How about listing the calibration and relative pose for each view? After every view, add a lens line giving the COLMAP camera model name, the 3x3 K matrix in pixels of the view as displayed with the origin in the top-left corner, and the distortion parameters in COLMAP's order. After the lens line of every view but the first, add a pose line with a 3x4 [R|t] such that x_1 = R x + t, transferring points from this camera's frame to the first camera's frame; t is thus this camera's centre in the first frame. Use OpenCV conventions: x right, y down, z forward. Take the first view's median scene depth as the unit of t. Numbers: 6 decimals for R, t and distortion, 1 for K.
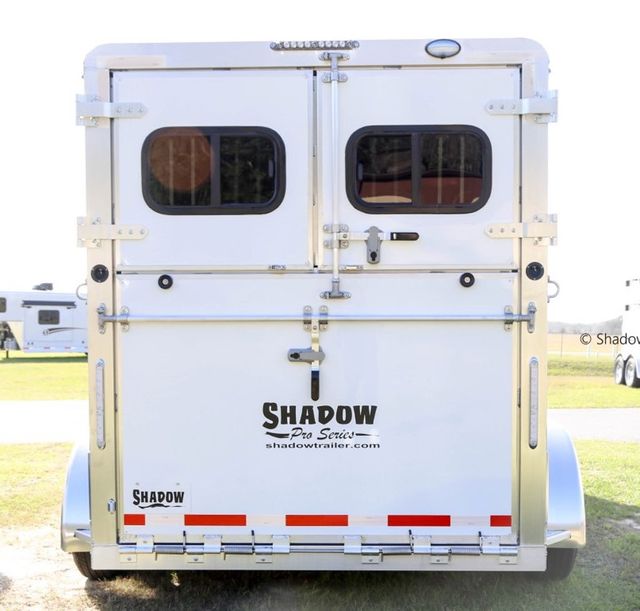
lens RADIAL K [[1036.6, 0, 320.0], [0, 1036.6, 305.5], [0, 0, 1]] dist [-0.019107, -0.009827]
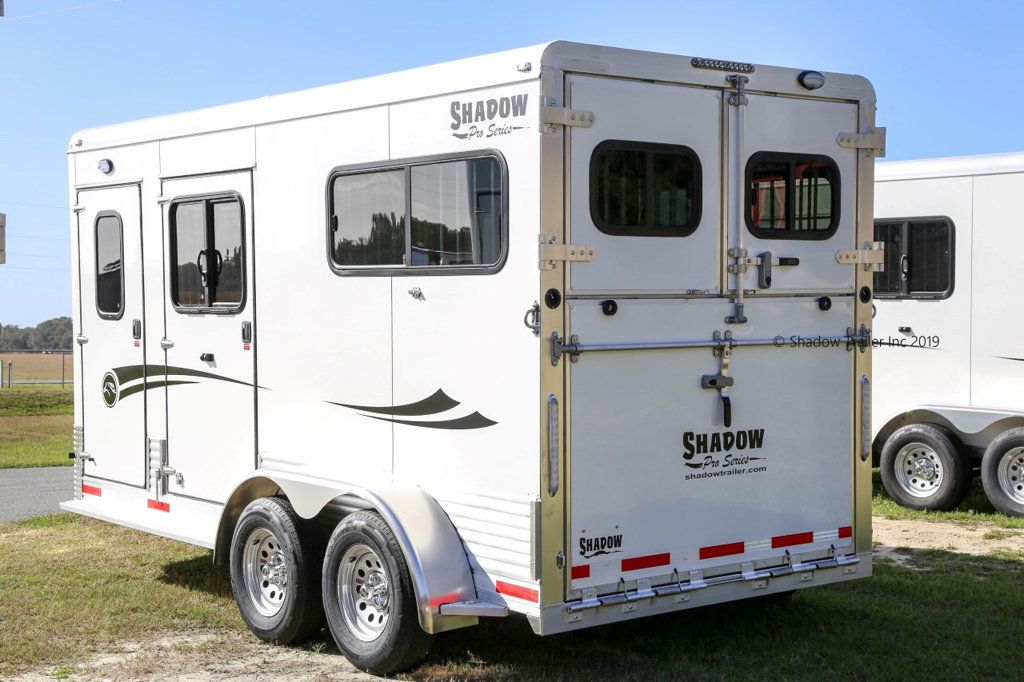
lens RADIAL K [[1519.2, 0, 512.0], [0, 1519.2, 341.0], [0, 0, 1]] dist [0.192330, 0.022602]
pose [[0.763272, -0.020420, 0.645754, -1.088479], [0.026204, 0.999656, 0.000639, 0.003835], [-0.645545, 0.016434, 0.763545, 0.022235]]
